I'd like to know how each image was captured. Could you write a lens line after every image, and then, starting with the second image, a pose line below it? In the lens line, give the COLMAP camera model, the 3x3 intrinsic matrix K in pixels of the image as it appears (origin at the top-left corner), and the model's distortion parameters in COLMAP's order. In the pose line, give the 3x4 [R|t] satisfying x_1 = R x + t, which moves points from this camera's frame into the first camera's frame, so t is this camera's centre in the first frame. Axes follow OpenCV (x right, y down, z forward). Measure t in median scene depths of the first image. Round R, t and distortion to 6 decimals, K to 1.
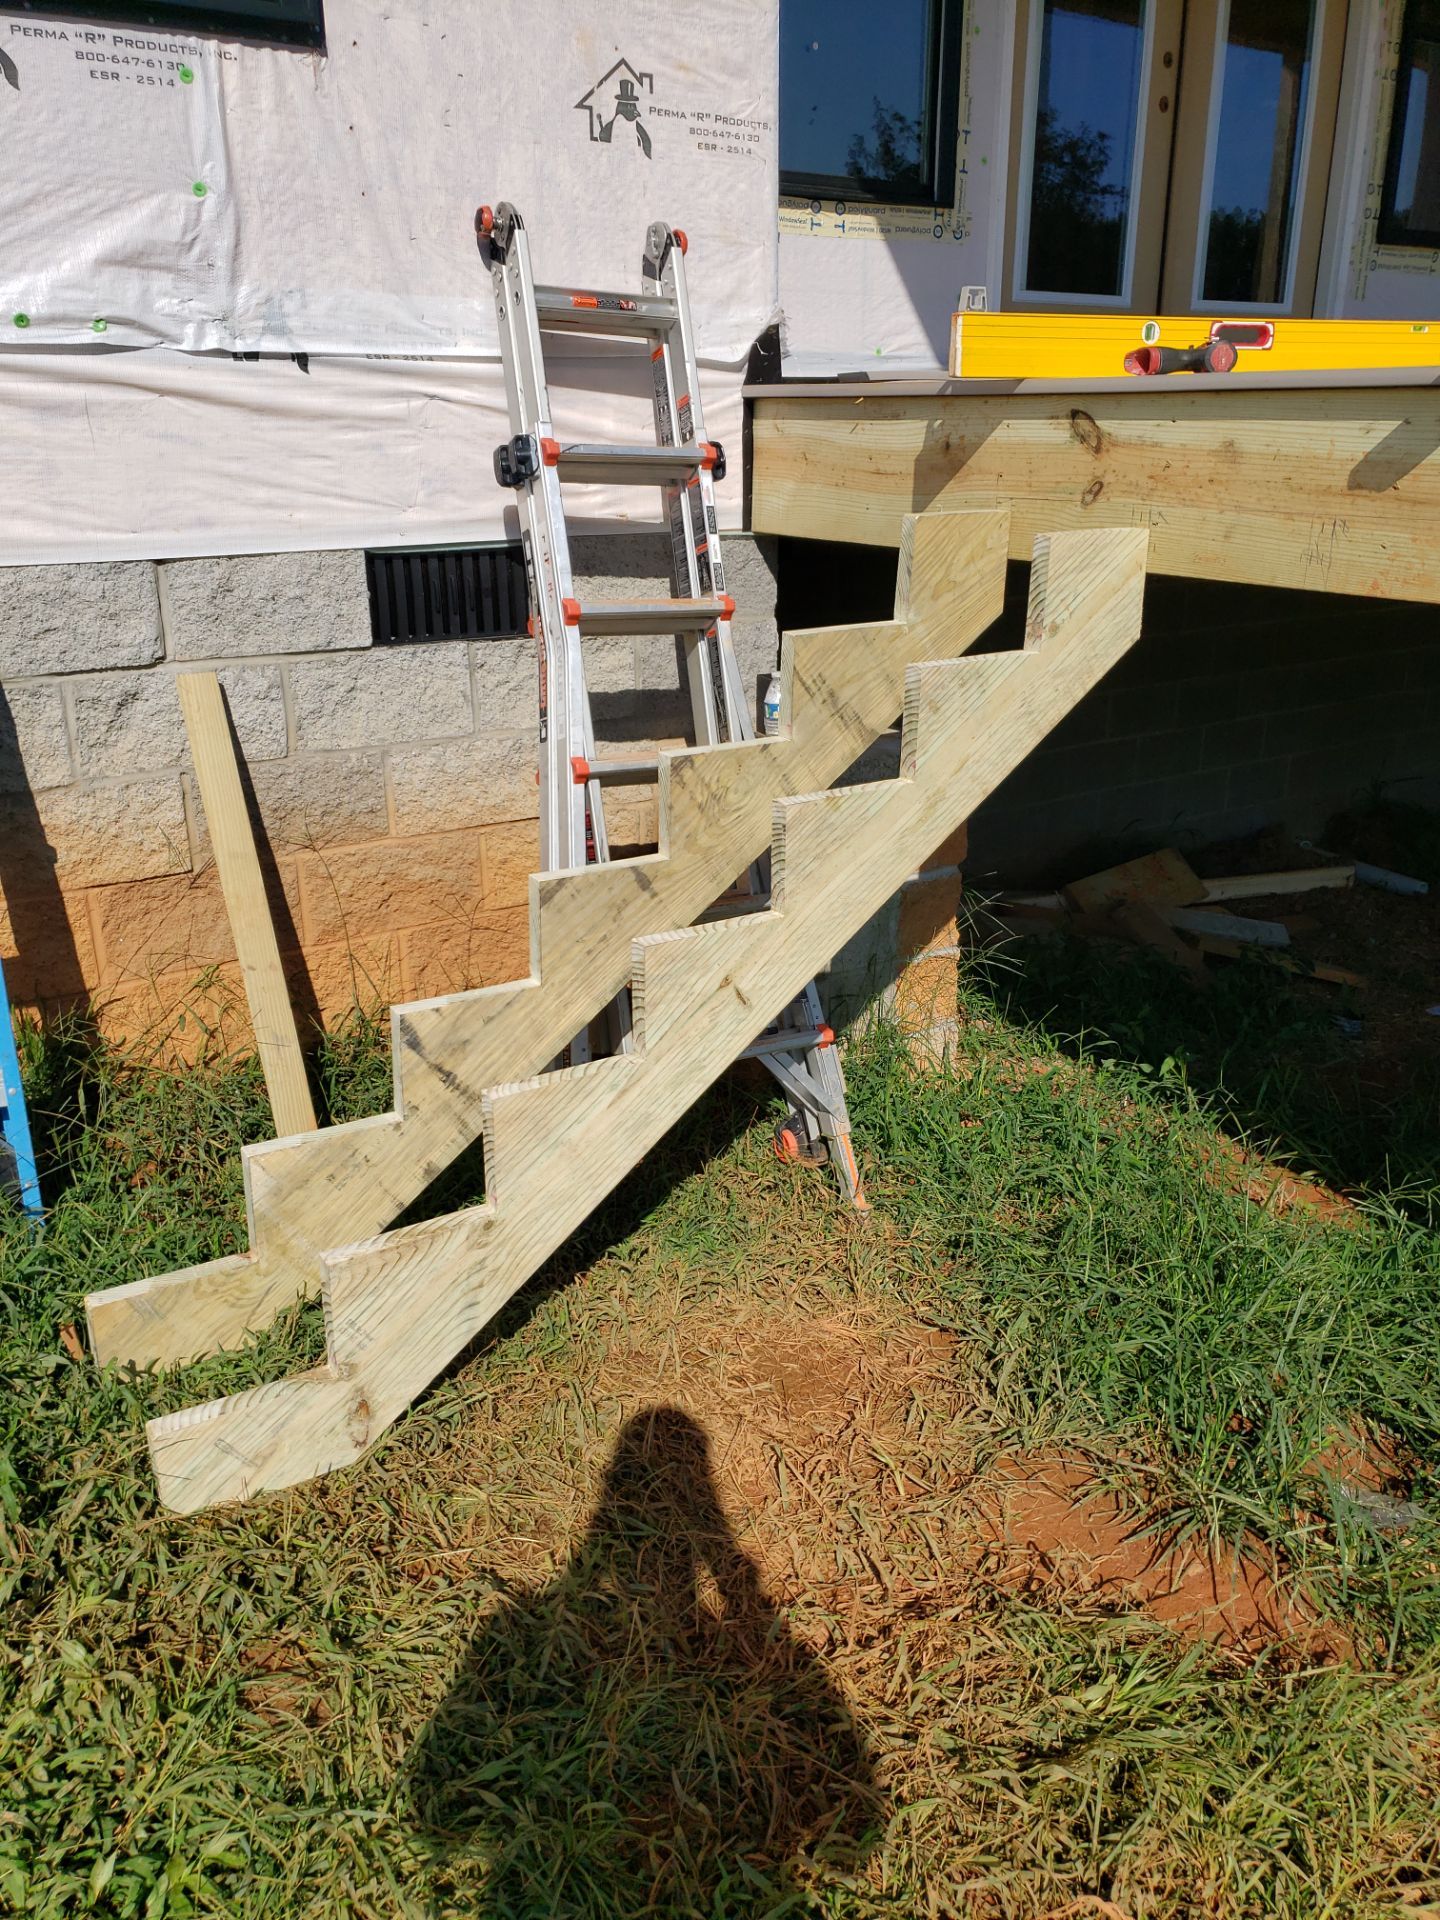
lens RADIAL K [[1498.9, 0, 699.8], [0, 1498.9, 921.6], [0, 0, 1]] dist [0.016508, 0.012819]
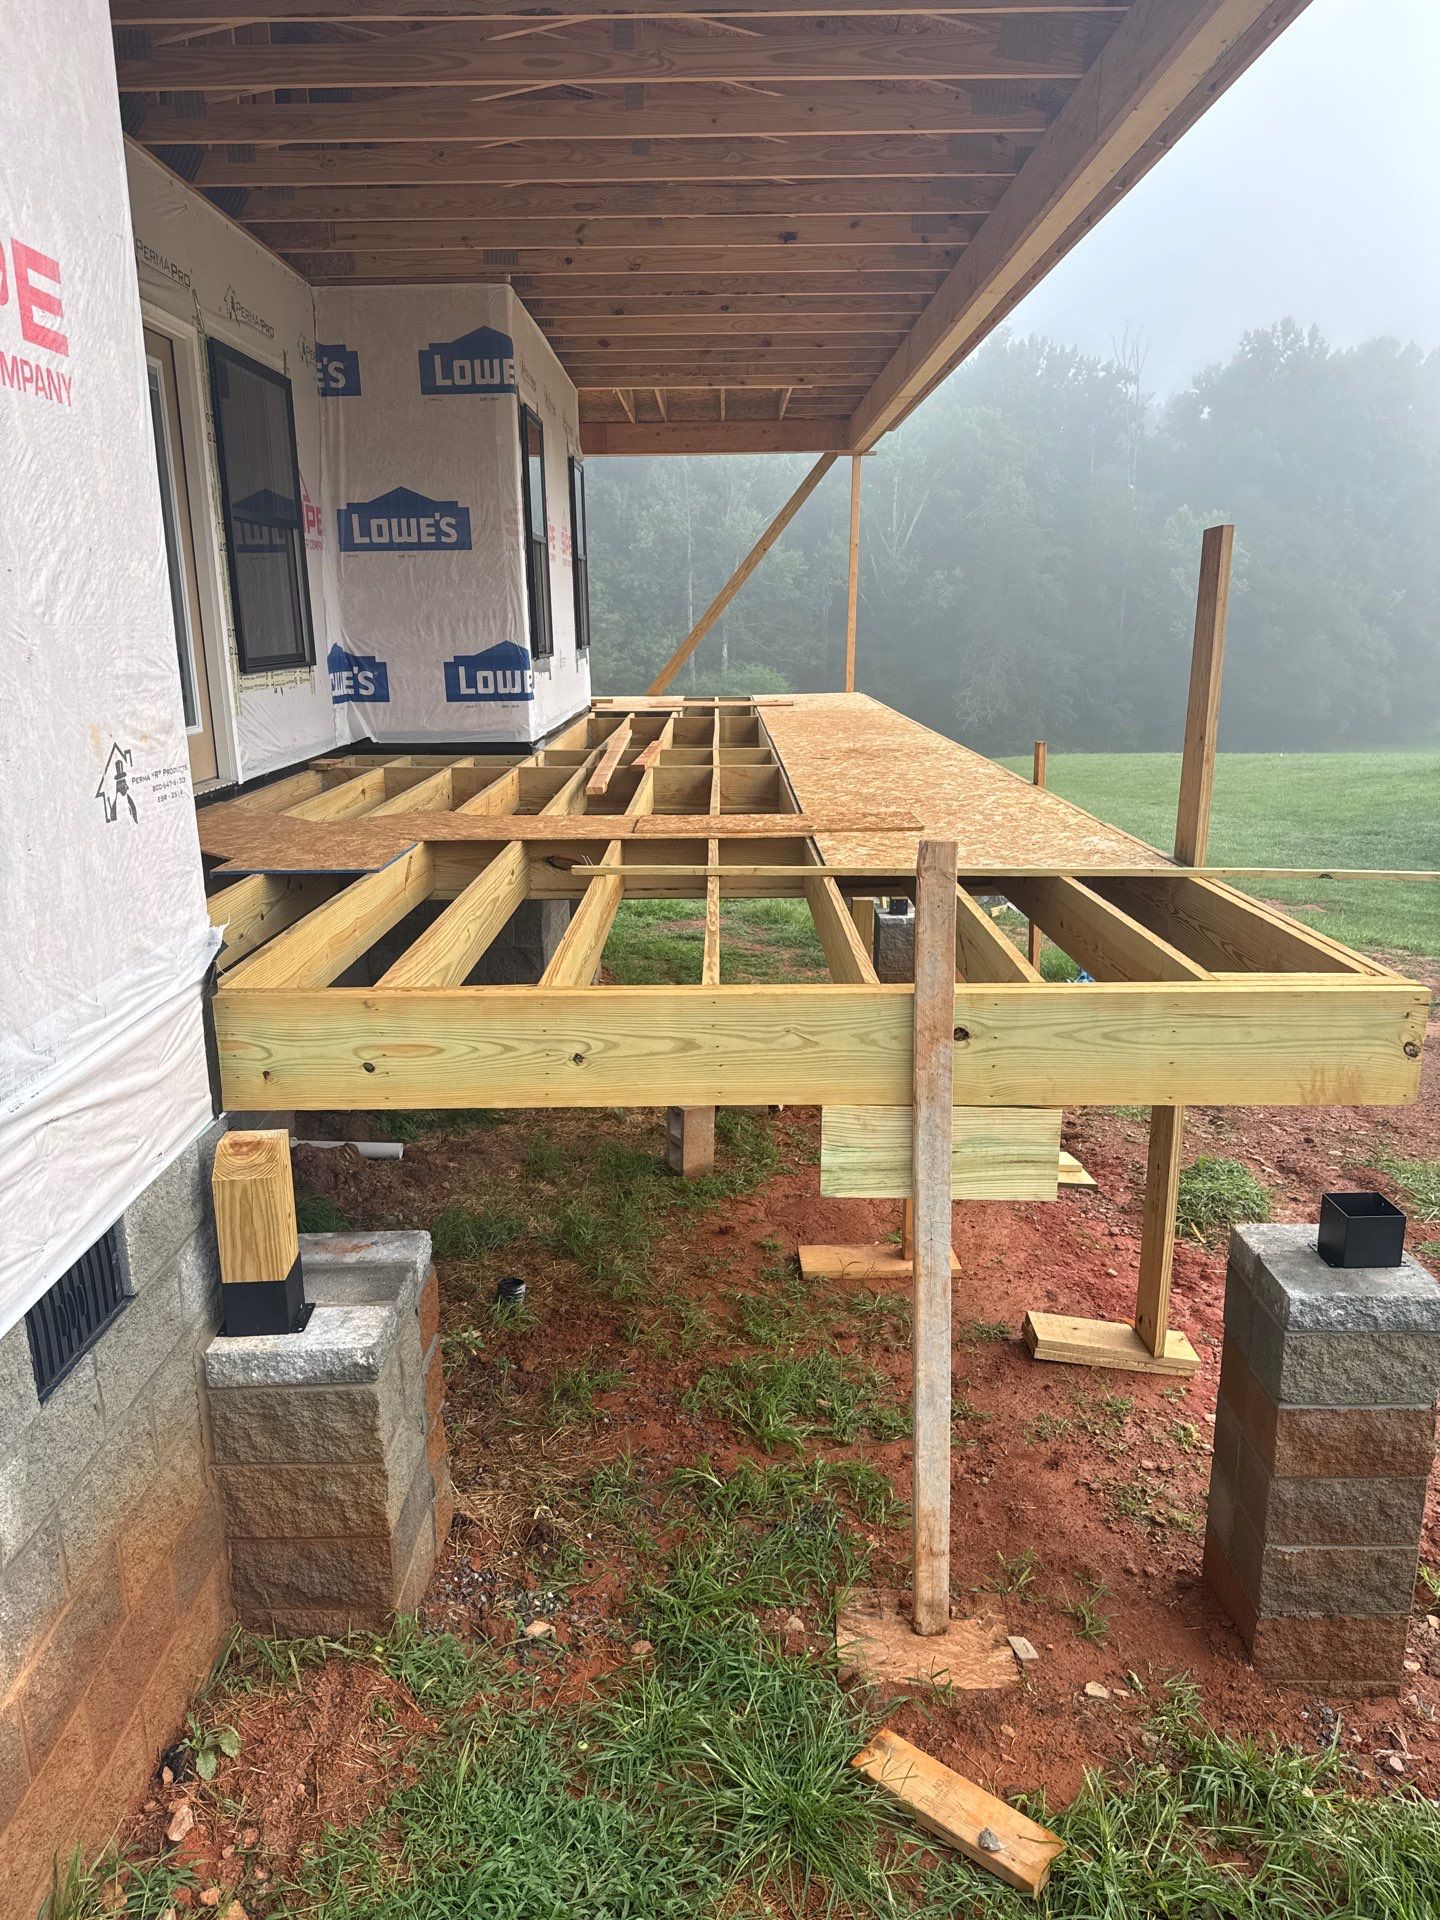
lens RADIAL K [[1349.9, 0, 717.1], [0, 1349.9, 976.3], [0, 0, 1]] dist [0.042074, -0.040714]
pose [[0.547028, -0.218129, 0.808196, -0.609787], [0.275876, 0.958495, 0.071967, -0.388332], [-0.790350, 0.183594, 0.584500, 0.192778]]
